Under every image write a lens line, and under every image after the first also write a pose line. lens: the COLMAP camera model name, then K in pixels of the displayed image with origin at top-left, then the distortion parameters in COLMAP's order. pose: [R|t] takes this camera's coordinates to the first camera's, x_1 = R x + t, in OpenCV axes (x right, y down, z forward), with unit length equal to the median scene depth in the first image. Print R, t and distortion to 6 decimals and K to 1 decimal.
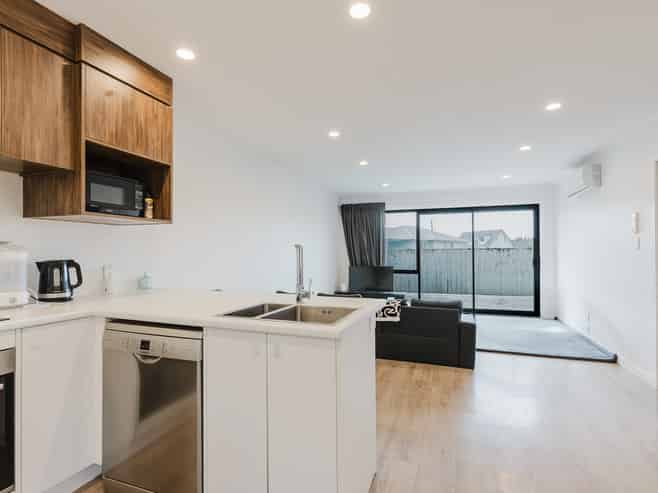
lens RADIAL K [[341.5, 0, 329.0], [0, 341.5, 246.5], [0, 0, 1]] dist [0.000614, 0.000397]
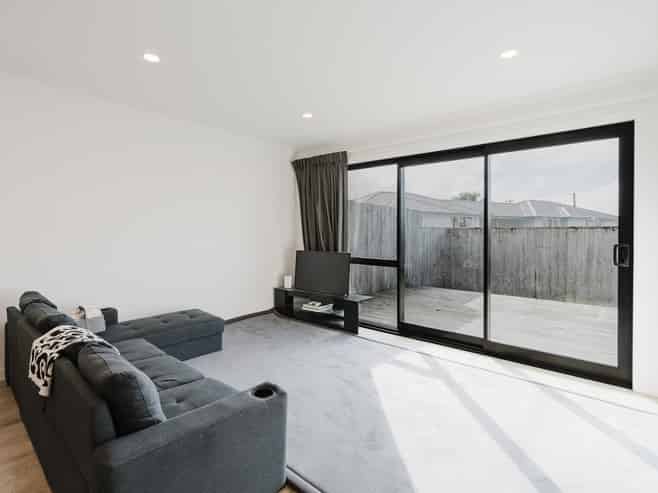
lens RADIAL K [[333.7, 0, 328.9], [0, 333.7, 227.9], [0, 0, 1]] dist [0.000725, 0.000334]
pose [[0.935146, 0.009734, -0.354130, 0.352612], [-0.006477, 0.999925, 0.010381, 0.006488], [0.354204, -0.007415, 0.935139, 0.408609]]
